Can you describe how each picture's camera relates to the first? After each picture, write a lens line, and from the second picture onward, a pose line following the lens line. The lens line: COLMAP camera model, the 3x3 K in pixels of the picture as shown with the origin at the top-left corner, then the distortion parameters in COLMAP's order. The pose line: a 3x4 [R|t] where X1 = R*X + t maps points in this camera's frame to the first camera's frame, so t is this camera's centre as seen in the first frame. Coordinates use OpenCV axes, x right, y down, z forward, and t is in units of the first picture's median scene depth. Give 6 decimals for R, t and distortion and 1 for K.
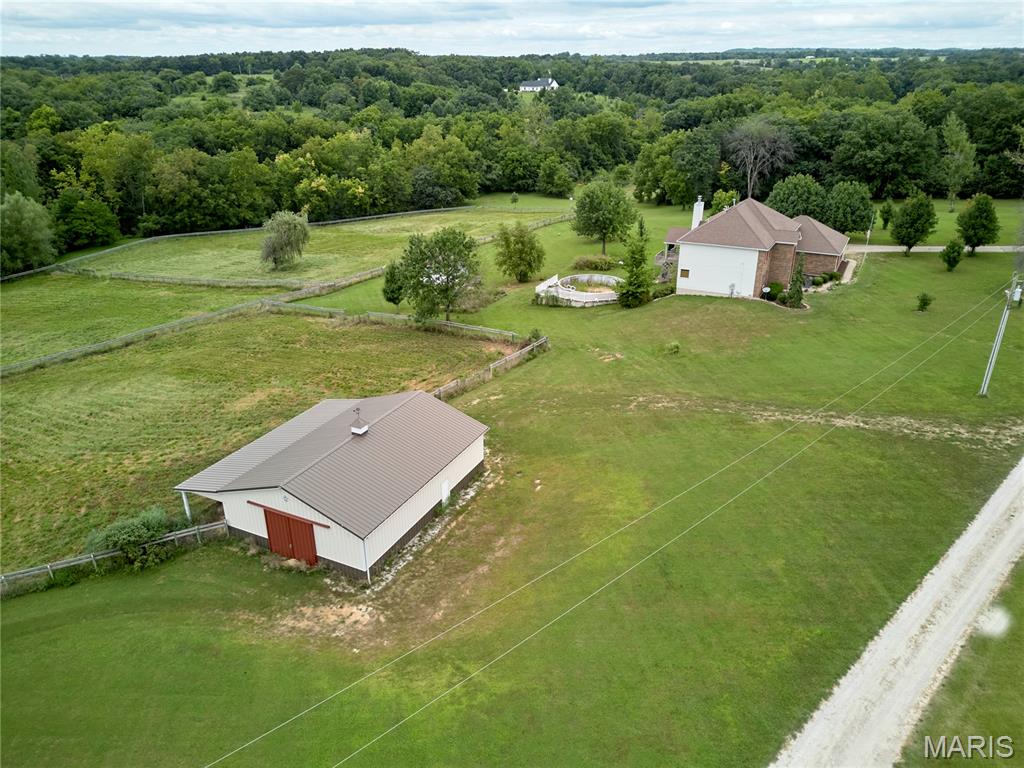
lens RADIAL K [[724.1, 0, 515.1], [0, 724.1, 383.9], [0, 0, 1]] dist [0.067792, -0.063380]
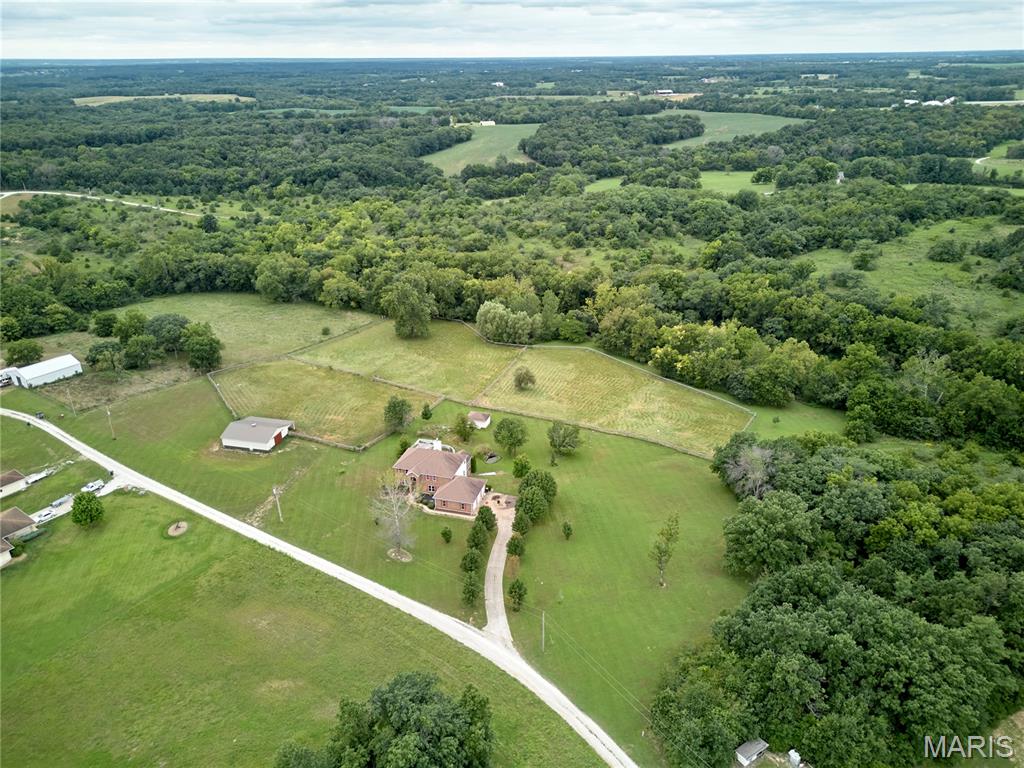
lens RADIAL K [[724.1, 0, 515.1], [0, 724.1, 383.9], [0, 0, 1]] dist [0.067792, -0.063380]
pose [[0.211852, 0.403119, -0.890289, 2.102791], [-0.388248, 0.870712, 0.301867, -1.116546], [0.896874, 0.281702, 0.340972, 0.455203]]
